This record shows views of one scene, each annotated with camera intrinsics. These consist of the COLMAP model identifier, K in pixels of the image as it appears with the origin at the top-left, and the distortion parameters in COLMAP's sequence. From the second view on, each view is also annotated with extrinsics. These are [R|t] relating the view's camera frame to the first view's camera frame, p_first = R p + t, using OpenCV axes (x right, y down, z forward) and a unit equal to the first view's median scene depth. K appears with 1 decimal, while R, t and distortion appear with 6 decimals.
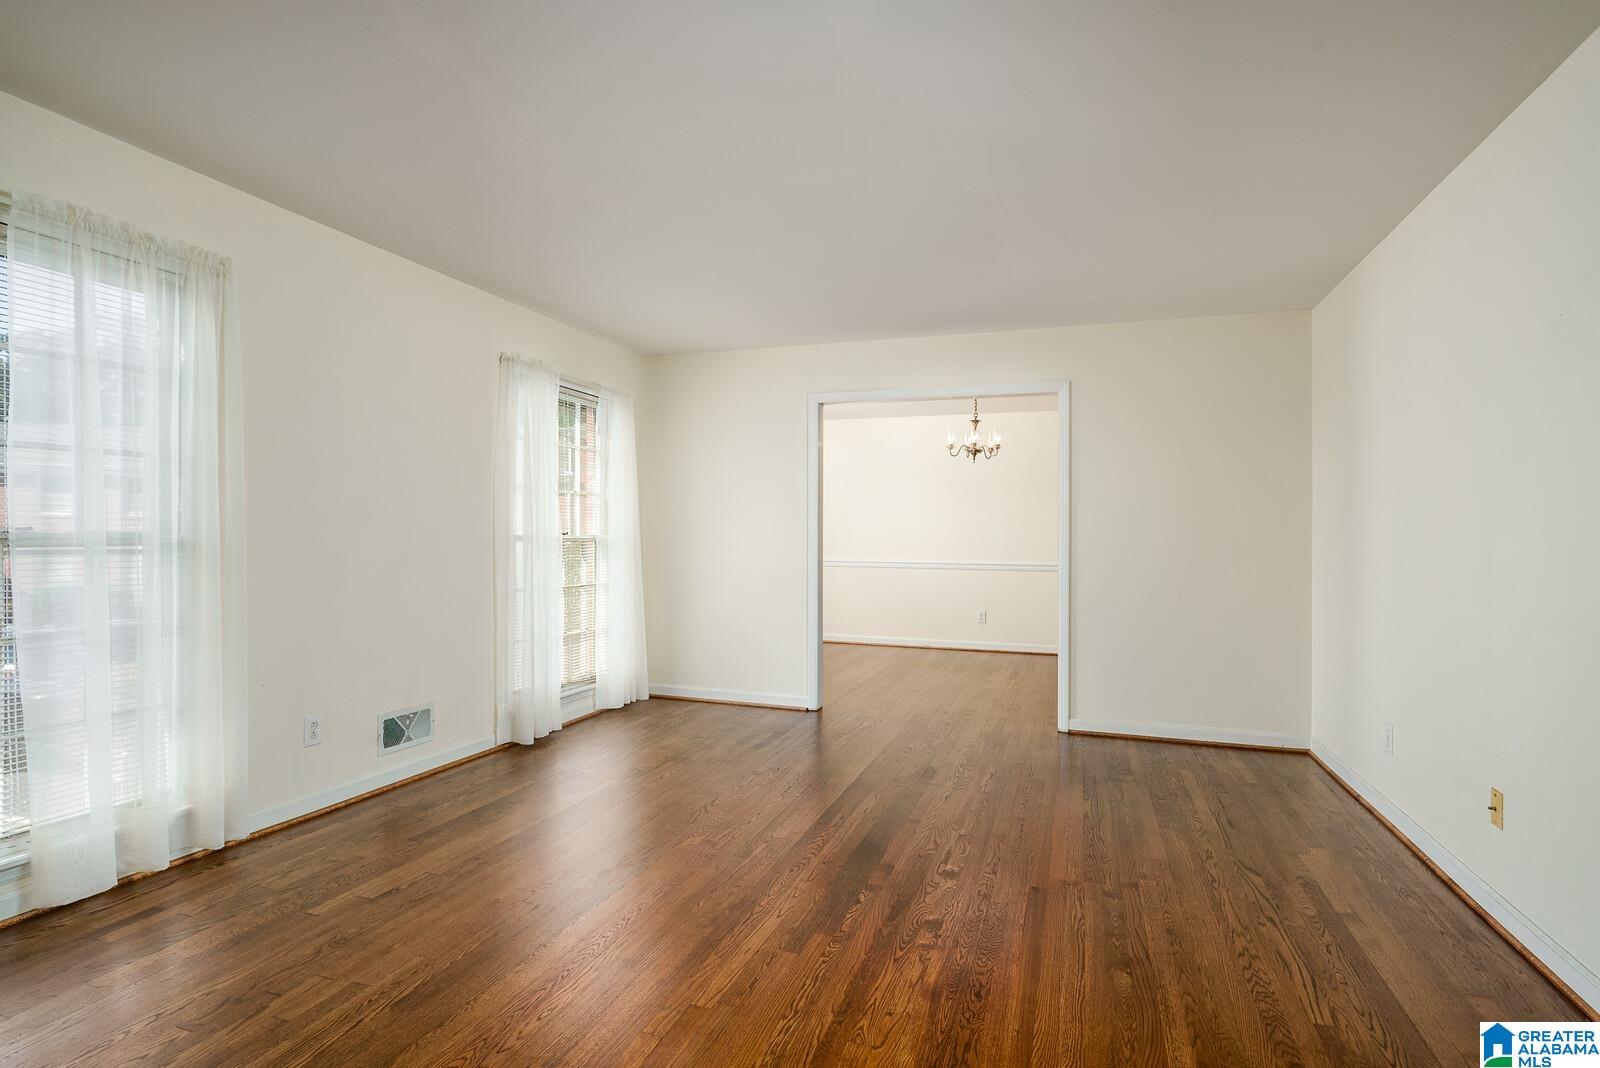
lens RADIAL K [[788.6, 0, 800.0], [0, 788.6, 534.0], [0, 0, 1]] dist [0.004191, 0.000321]
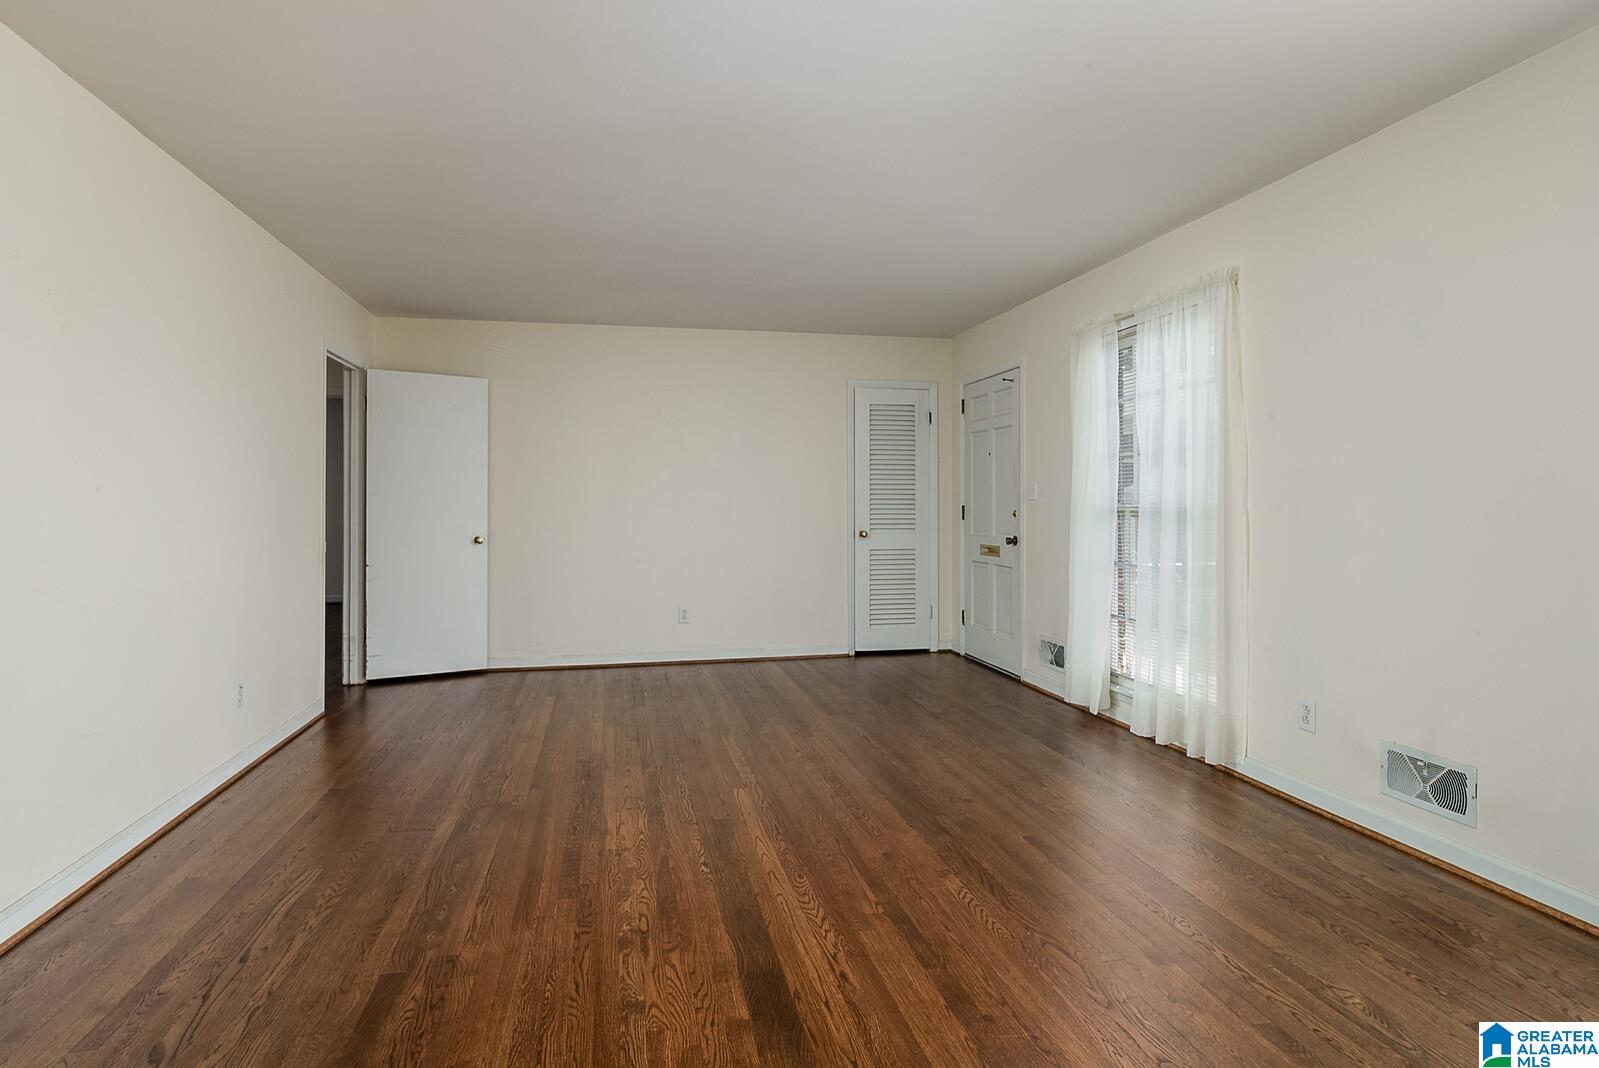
lens RADIAL K [[855.6, 0, 798.1], [0, 855.6, 506.9], [0, 0, 1]] dist [0.001268, 0.000235]
pose [[-0.845533, -0.002655, -0.533916, 0.420387], [-0.003432, 0.999994, 0.000463, 0.004733], [0.533912, 0.002224, -0.845537, 1.494146]]
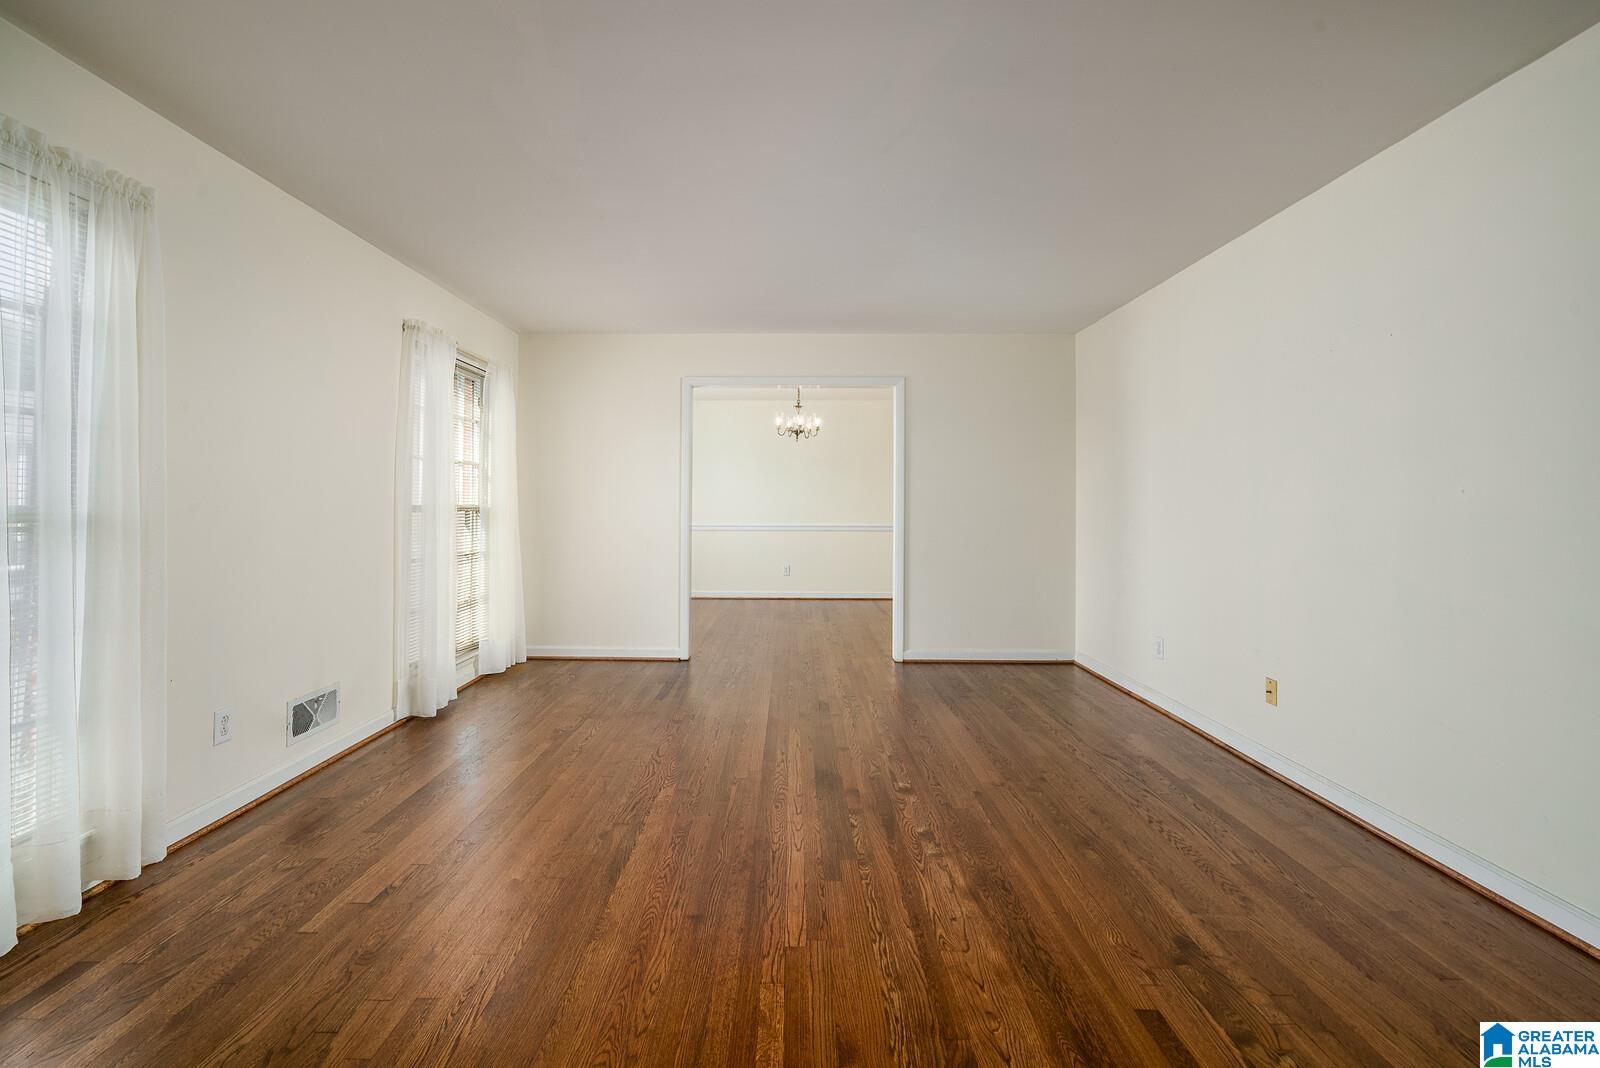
lens RADIAL K [[675.4, 0, 768.1], [0, 675.4, 489.9], [0, 0, 1]] dist [0.000613, 0.000622]
pose [[0.952063, -0.000346, 0.305901, -0.256315], [0.005285, 0.999869, -0.015318, -0.003362], [-0.305856, 0.016200, 0.951940, 0.076569]]
